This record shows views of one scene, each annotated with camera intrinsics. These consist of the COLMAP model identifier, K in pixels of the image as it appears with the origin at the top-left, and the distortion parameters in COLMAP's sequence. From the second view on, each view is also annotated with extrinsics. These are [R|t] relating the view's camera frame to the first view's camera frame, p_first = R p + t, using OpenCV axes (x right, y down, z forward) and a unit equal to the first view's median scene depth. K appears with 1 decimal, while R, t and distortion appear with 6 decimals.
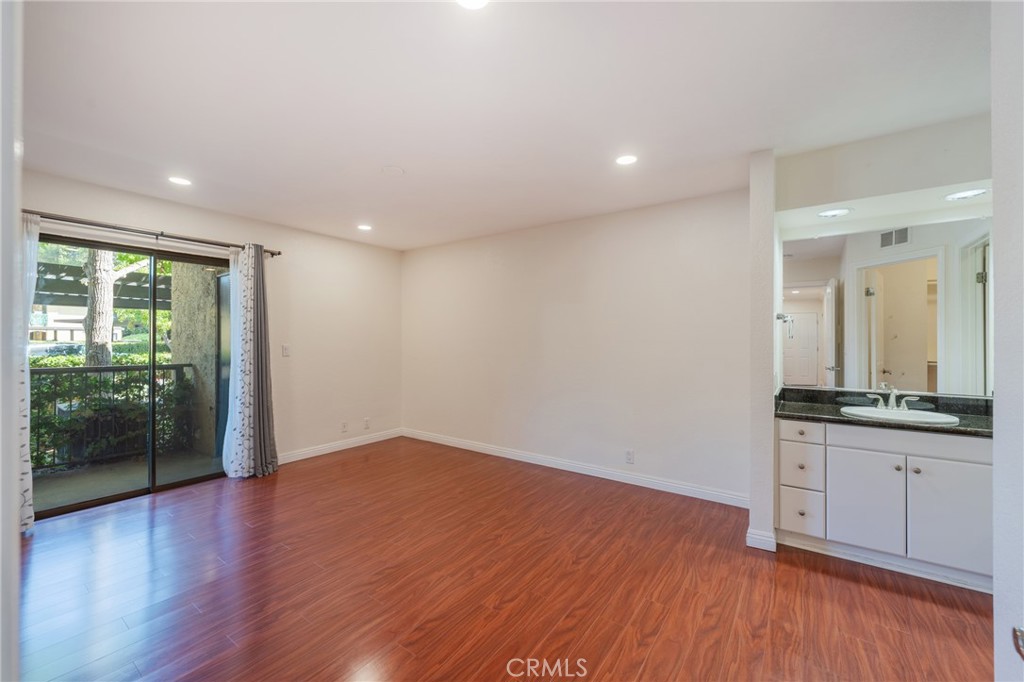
lens RADIAL K [[415.8, 0, 512.6], [0, 415.8, 339.7], [0, 0, 1]] dist [0.001187, -0.000310]
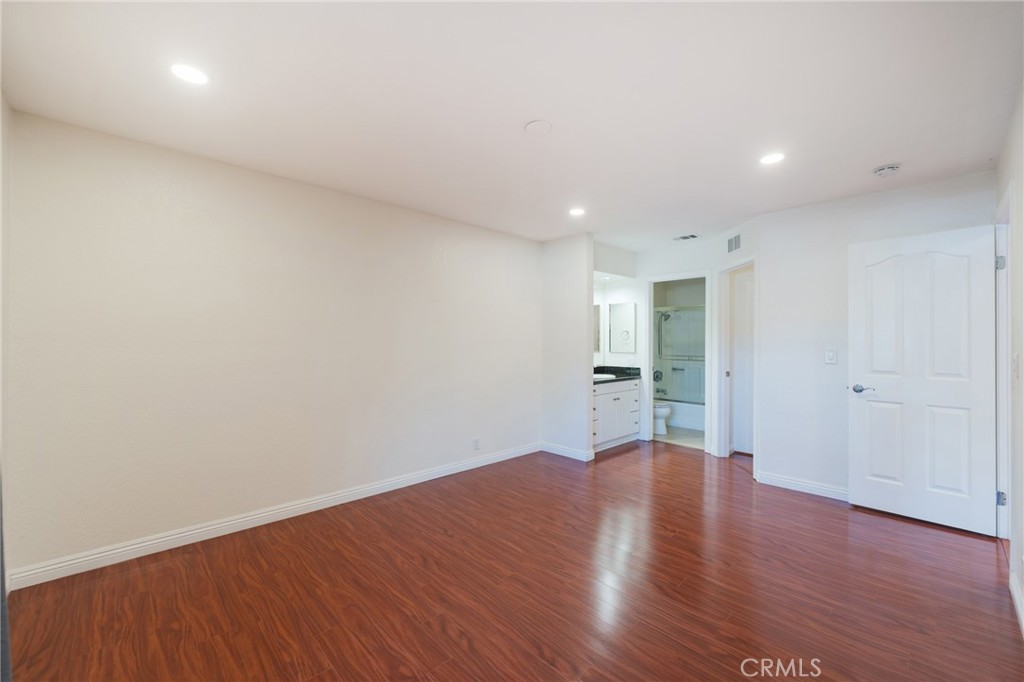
lens RADIAL K [[415.8, 0, 509.1], [0, 415.8, 339.2], [0, 0, 1]] dist [0.001187, -0.000310]
pose [[0.186351, 0.001401, 0.982482, -0.989296], [0.001045, 0.999998, -0.001624, -0.008537], [-0.982483, 0.001330, 0.186349, 0.825855]]
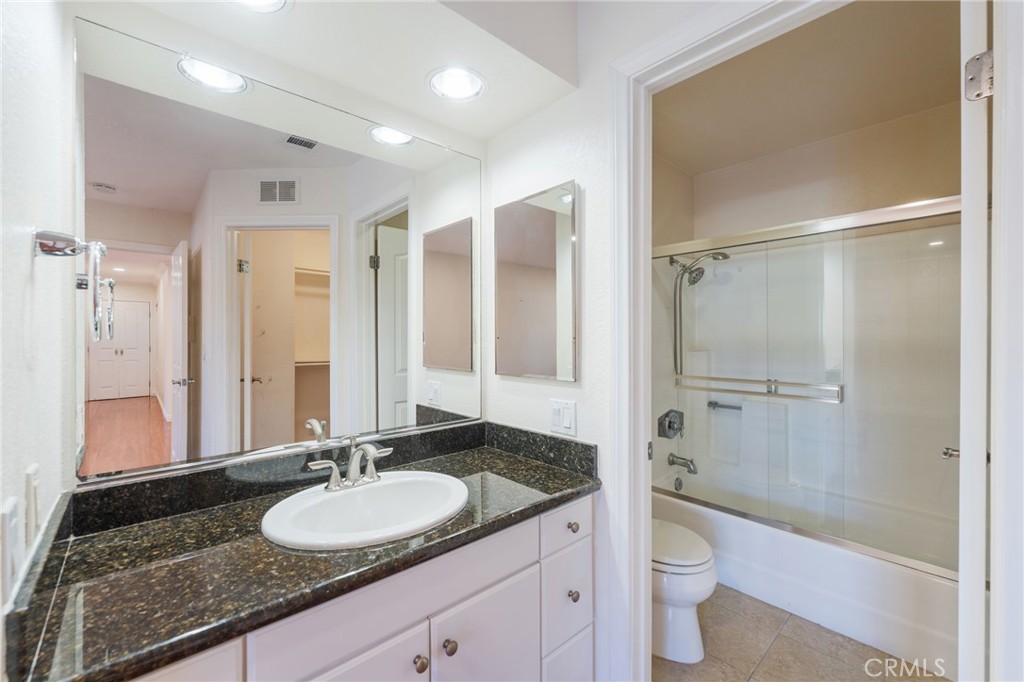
lens RADIAL K [[415.8, 0, 514.4], [0, 415.8, 337.5], [0, 0, 1]] dist [0.001187, -0.000310]
pose [[0.209306, -0.001837, 0.977848, 0.407832], [0.001074, 0.999998, 0.001649, -0.000274], [-0.977850, 0.000705, 0.209308, 0.602531]]
